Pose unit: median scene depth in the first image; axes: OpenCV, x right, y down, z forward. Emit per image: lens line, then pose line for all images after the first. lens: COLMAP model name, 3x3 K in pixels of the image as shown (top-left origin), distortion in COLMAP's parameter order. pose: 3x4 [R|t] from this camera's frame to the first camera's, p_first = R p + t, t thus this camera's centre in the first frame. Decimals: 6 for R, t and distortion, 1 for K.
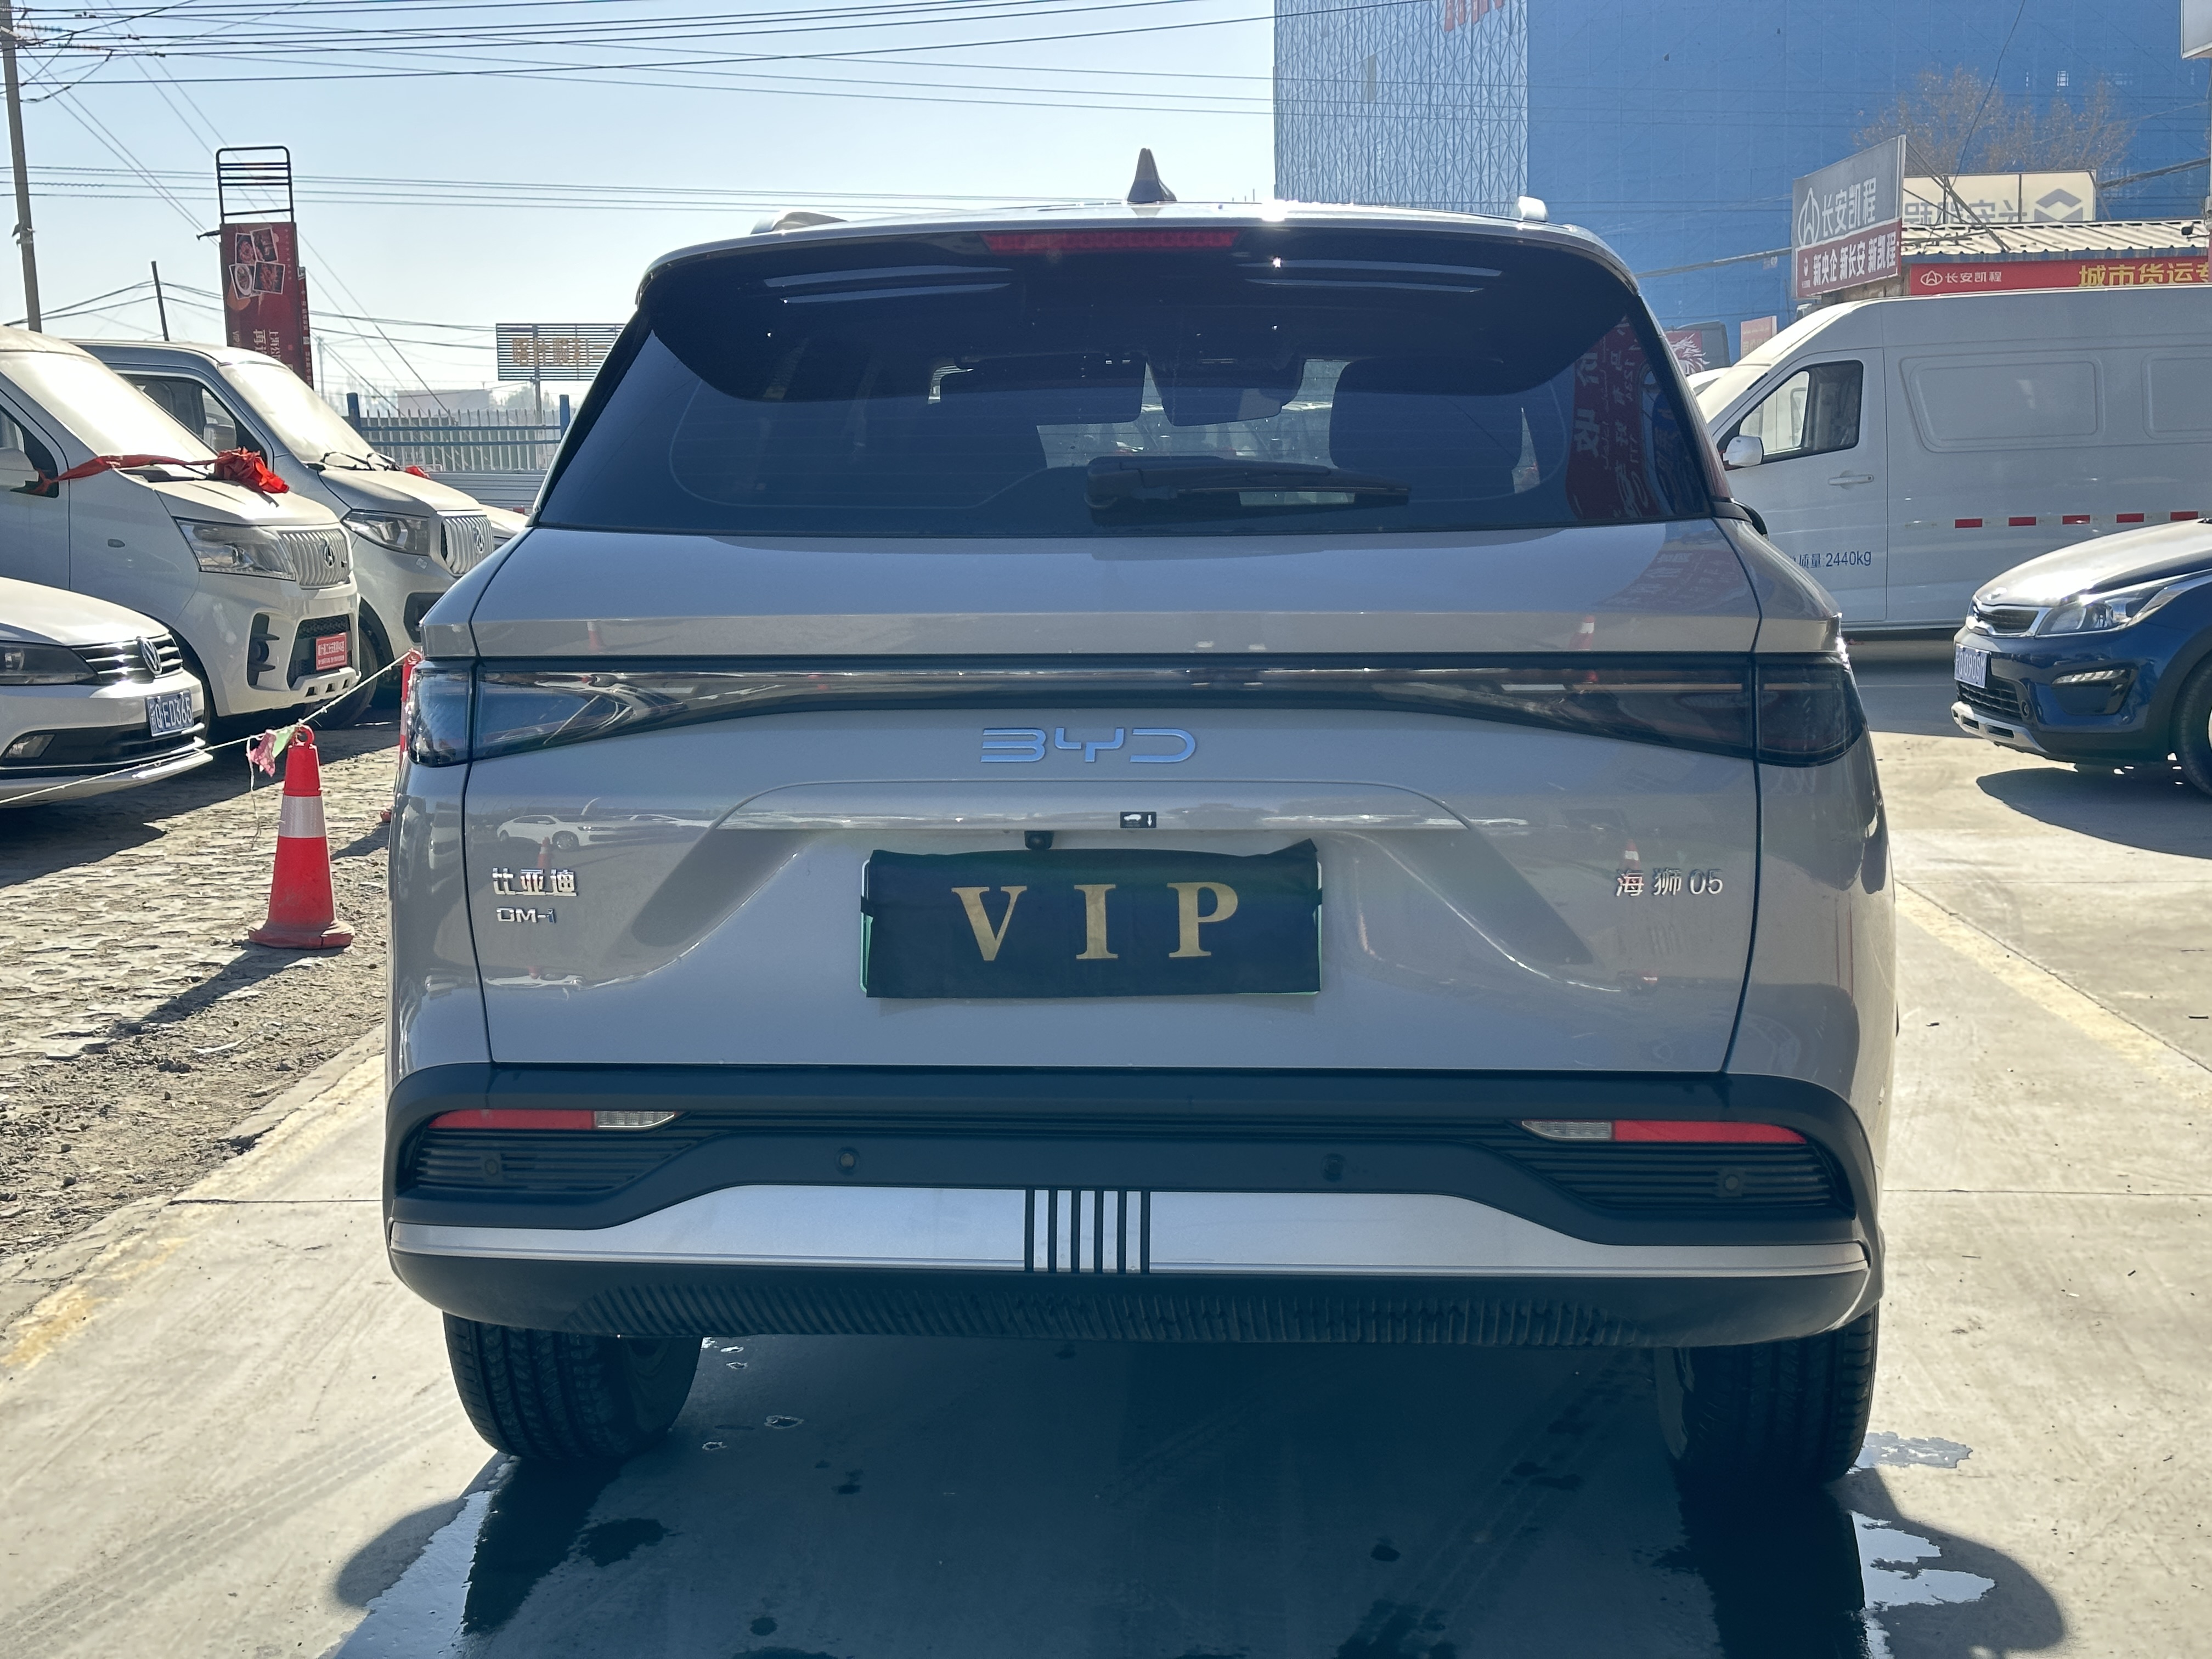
lens RADIAL K [[3074.8, 0, 1106.0], [0, 3074.8, 829.5], [0, 0, 1]] dist [0.225607, -0.549008]
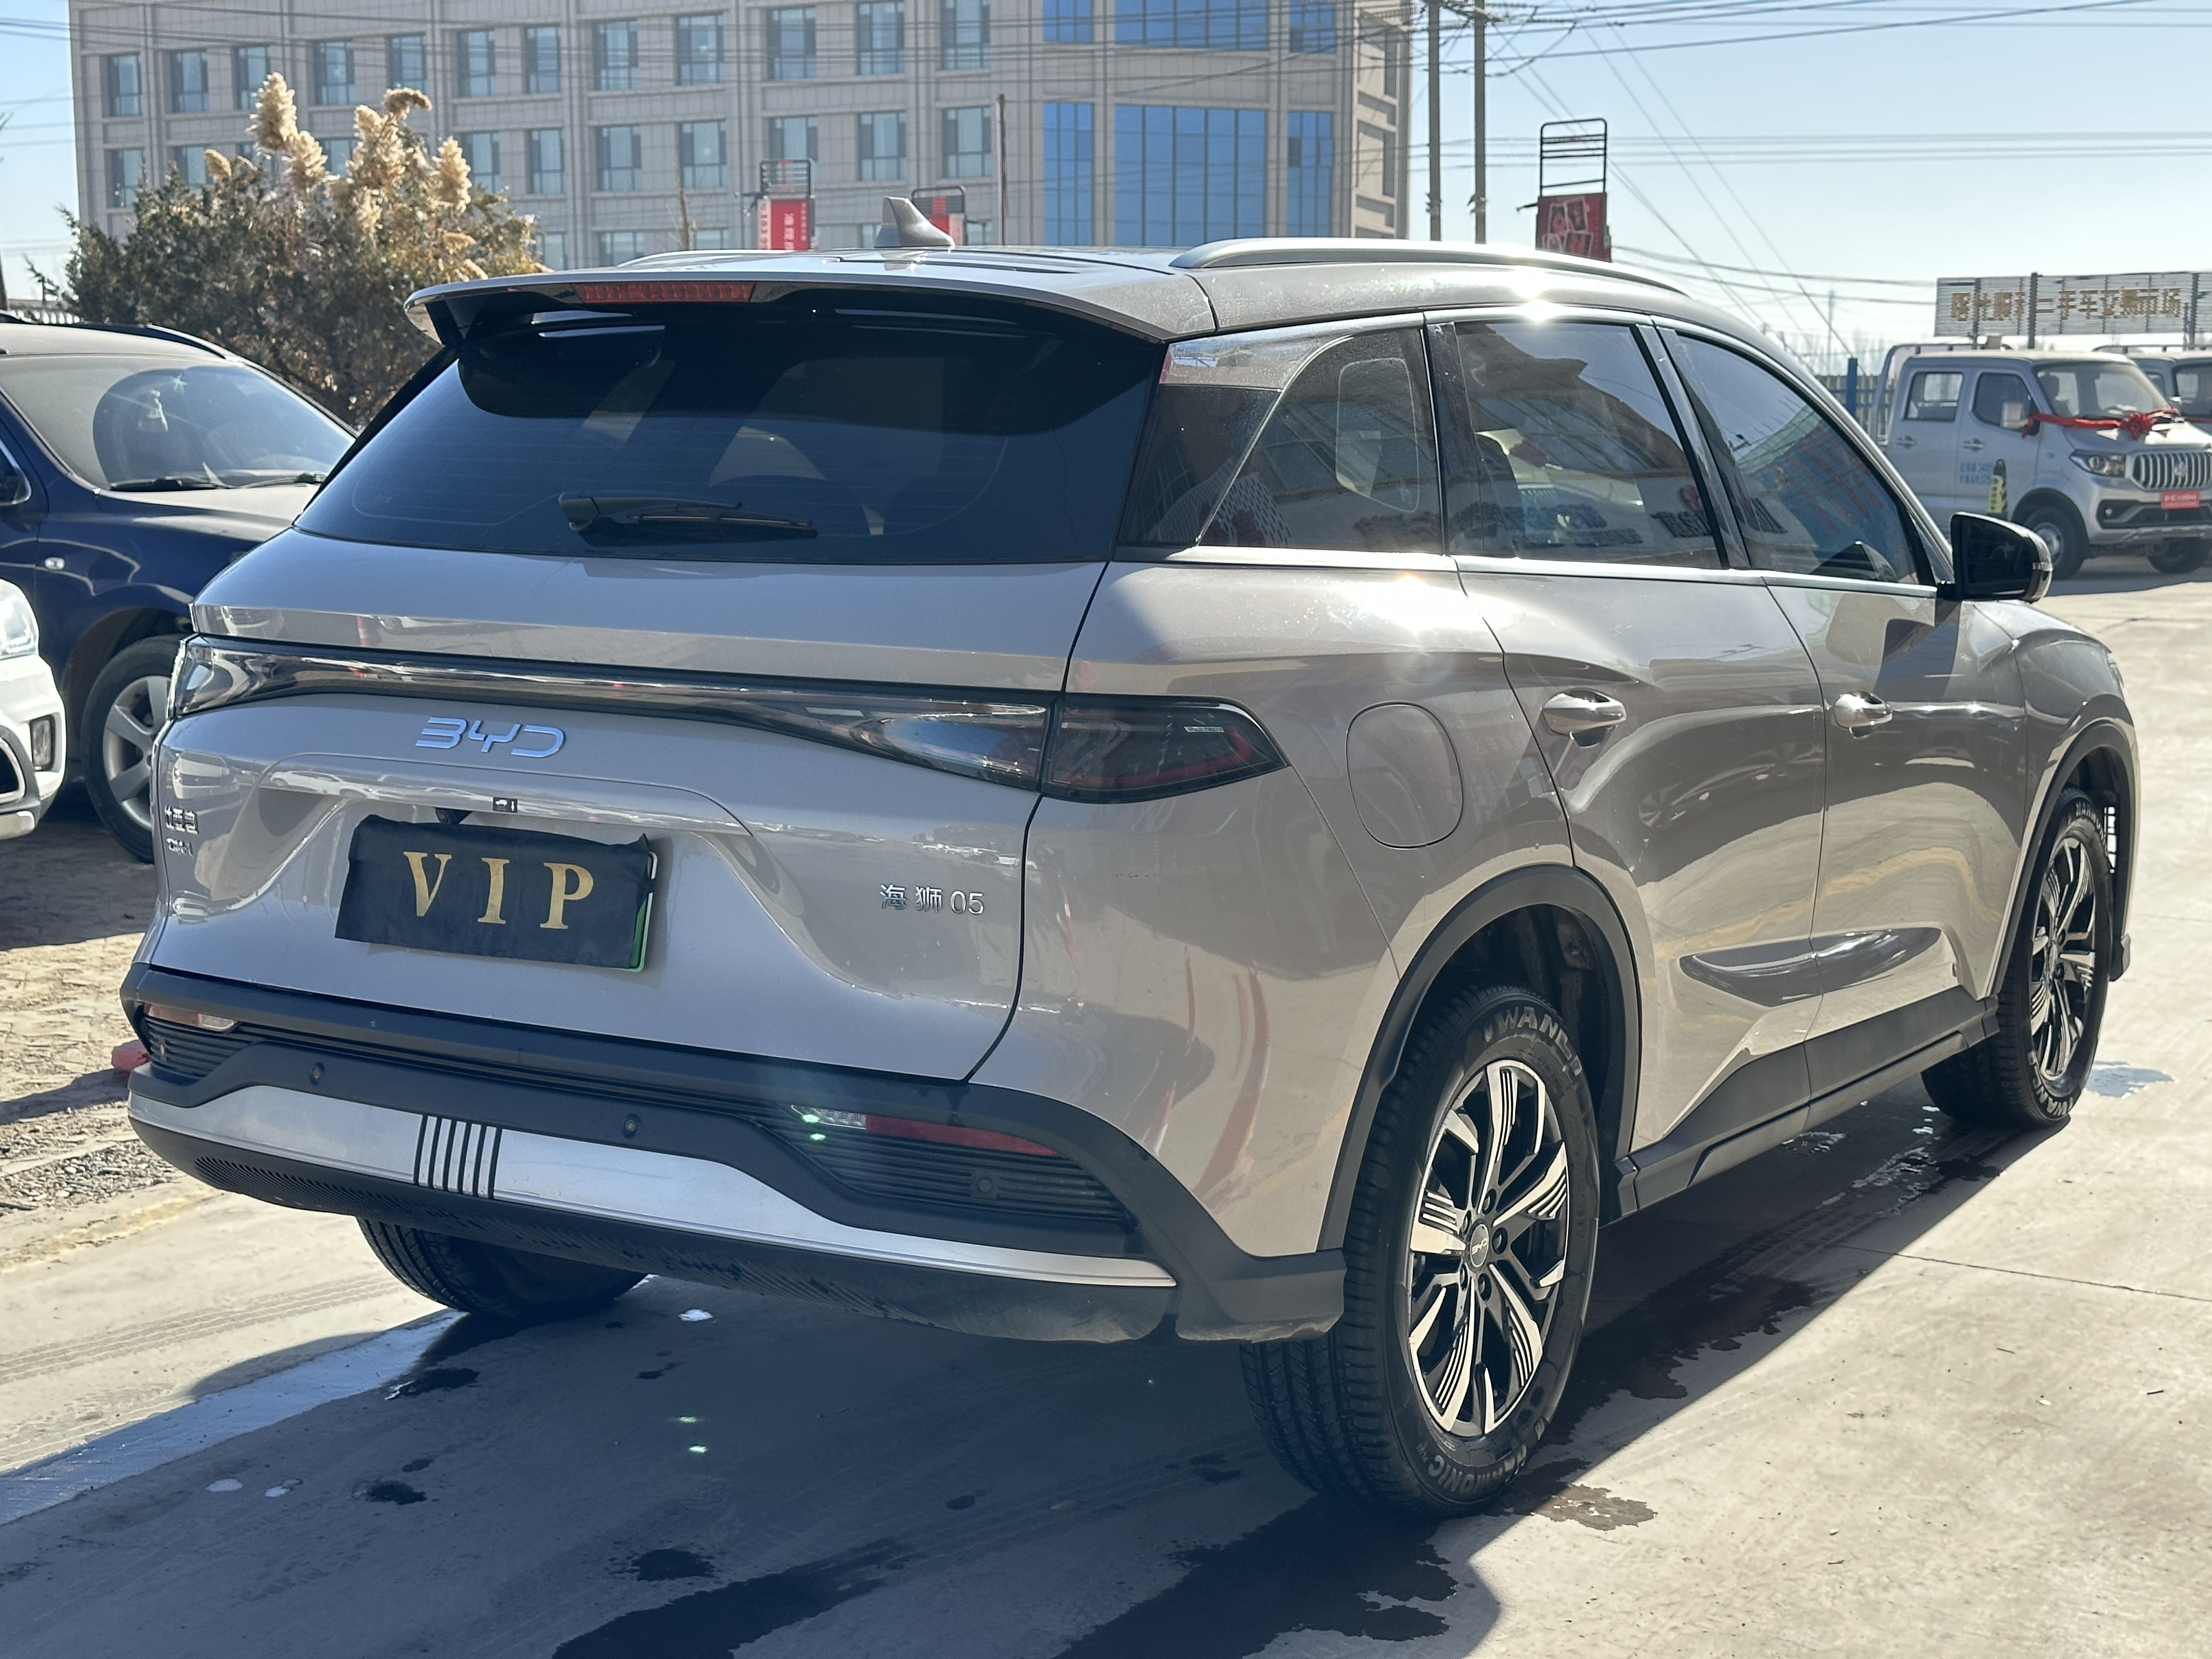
lens RADIAL K [[3068.3, 0, 1081.7], [0, 3068.3, 863.5], [0, 0, 1]] dist [0.147759, -0.080428]
pose [[0.889257, 0.081716, -0.450049, 0.669459], [-0.070257, 0.996638, 0.042140, -0.041617], [0.451979, -0.005854, 0.892009, 0.070816]]
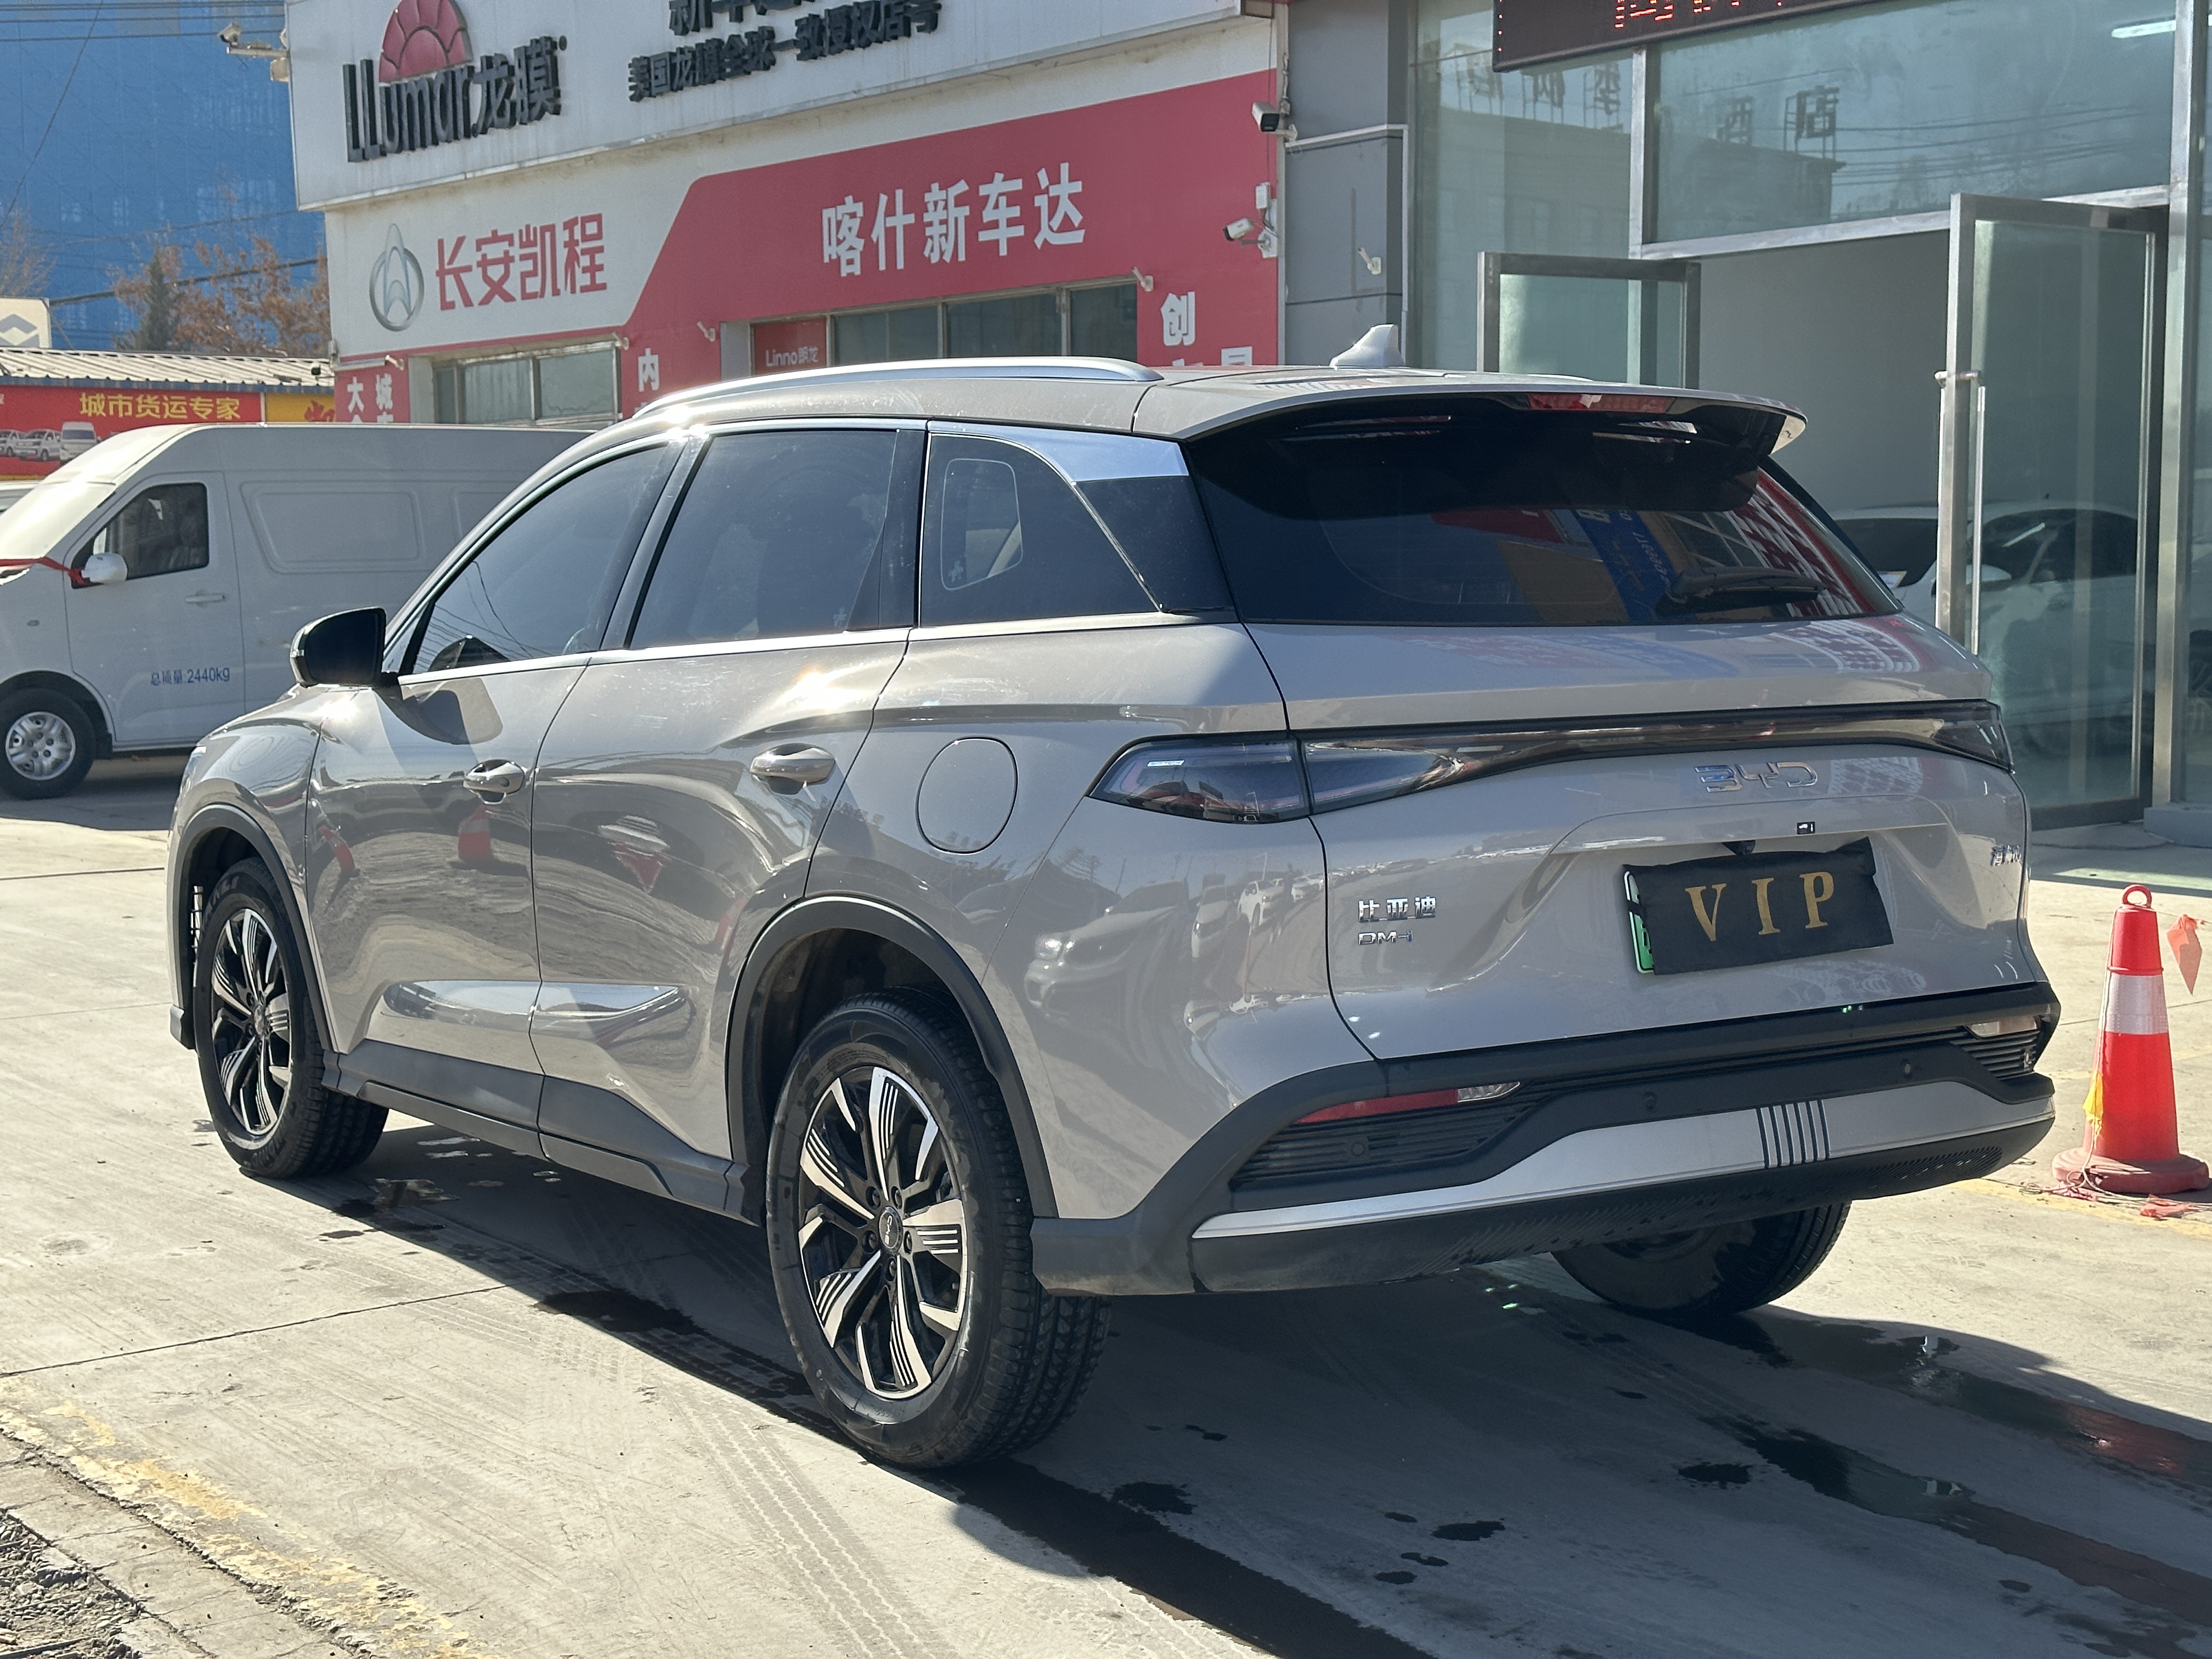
lens RADIAL K [[3074.8, 0, 1106.0], [0, 3074.8, 829.5], [0, 0, 1]] dist [0.225607, -0.549008]
pose [[0.766224, -0.048907, 0.640710, -1.036663], [0.074055, 0.997177, -0.012445, -0.007803], [-0.638292, 0.056983, 0.767682, 0.130387]]
